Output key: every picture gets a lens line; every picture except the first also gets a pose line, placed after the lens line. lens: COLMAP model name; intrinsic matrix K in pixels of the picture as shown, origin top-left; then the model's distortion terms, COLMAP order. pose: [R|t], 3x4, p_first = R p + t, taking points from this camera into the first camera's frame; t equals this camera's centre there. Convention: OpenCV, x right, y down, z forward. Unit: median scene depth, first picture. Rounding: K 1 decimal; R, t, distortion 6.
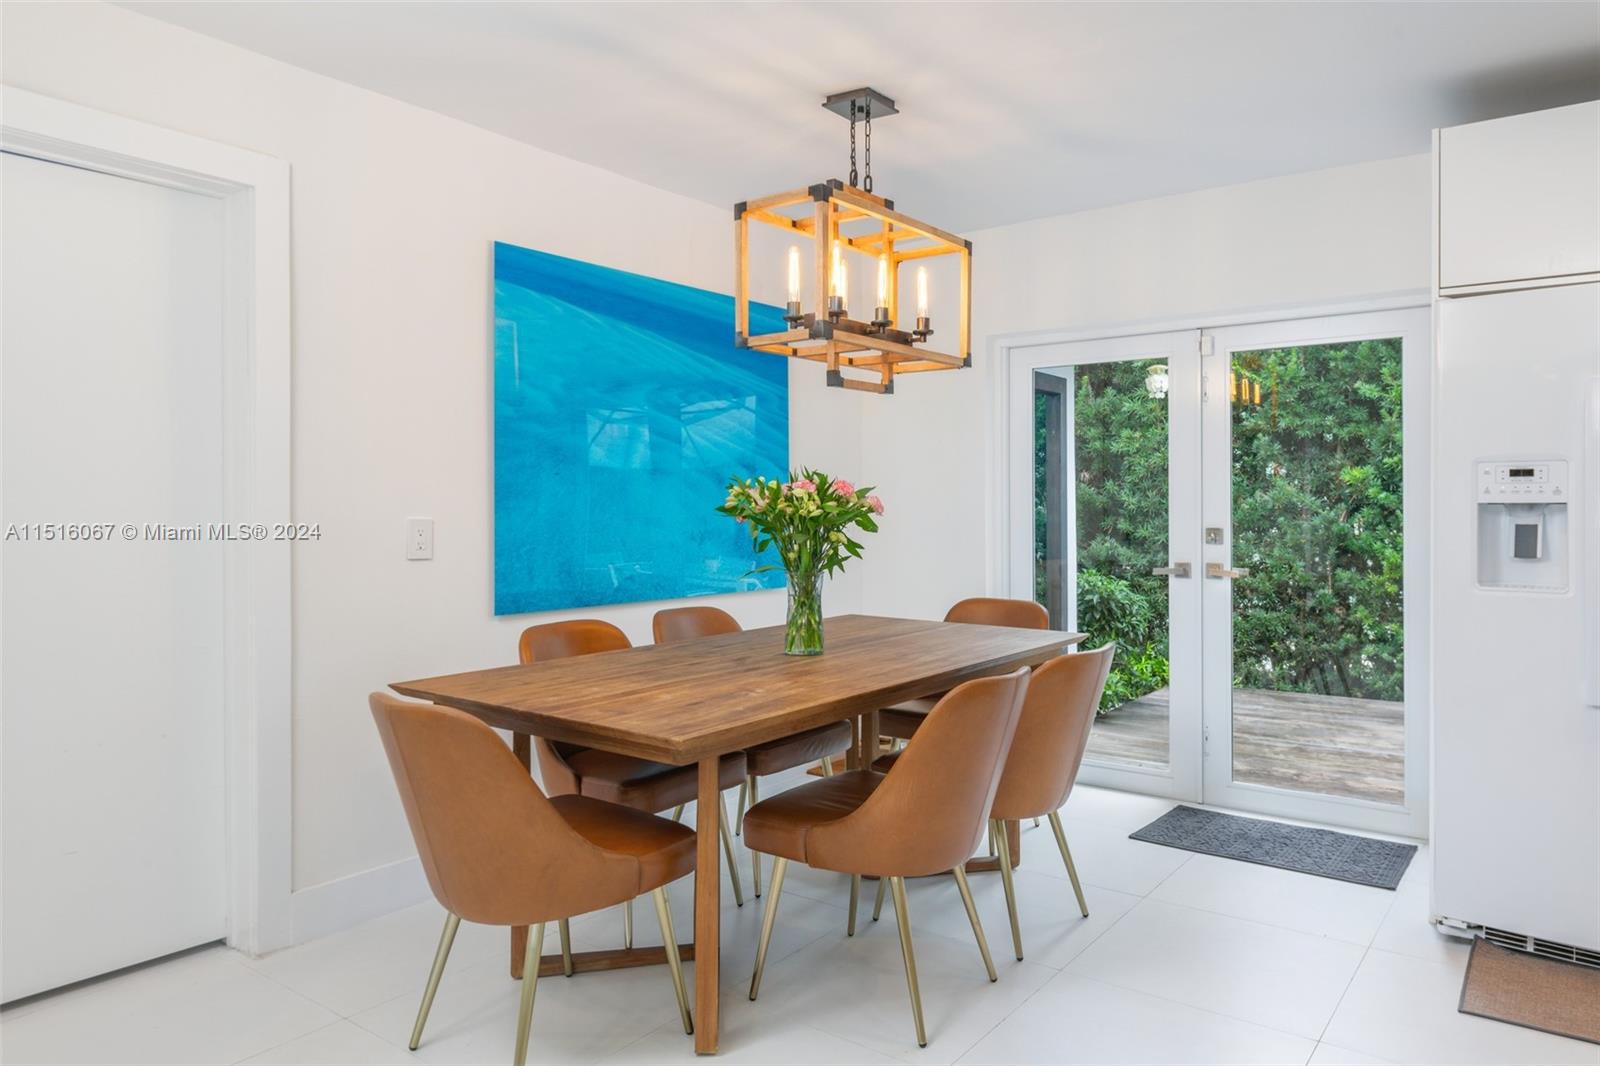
lens RADIAL K [[1058.4, 0, 798.4], [0, 1058.4, 511.0], [0, 0, 1]] dist [0.006138, -0.000176]
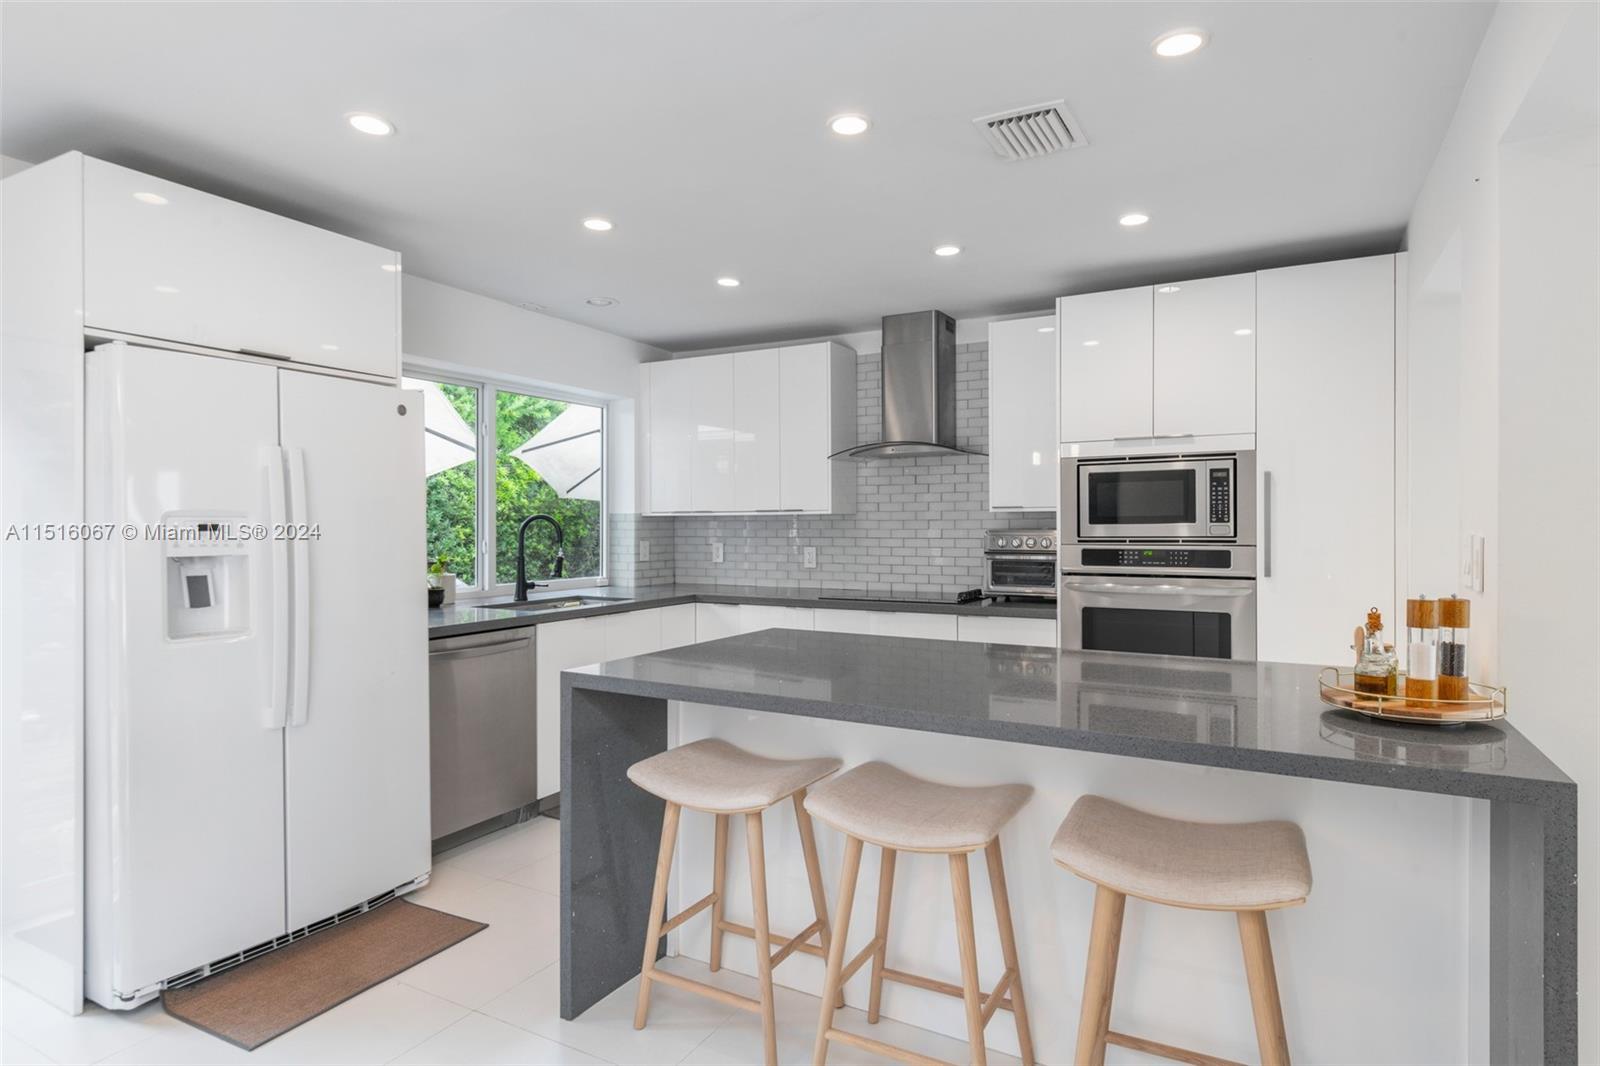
lens RADIAL K [[865.7, 0, 865.3], [0, 865.7, 532.4], [0, 0, 1]] dist [0.011430, -0.000340]
pose [[-0.181150, -0.006445, 0.983434, -0.232143], [0.008237, 0.999934, 0.008070, -0.025810], [-0.983421, 0.009563, -0.181085, 0.405926]]
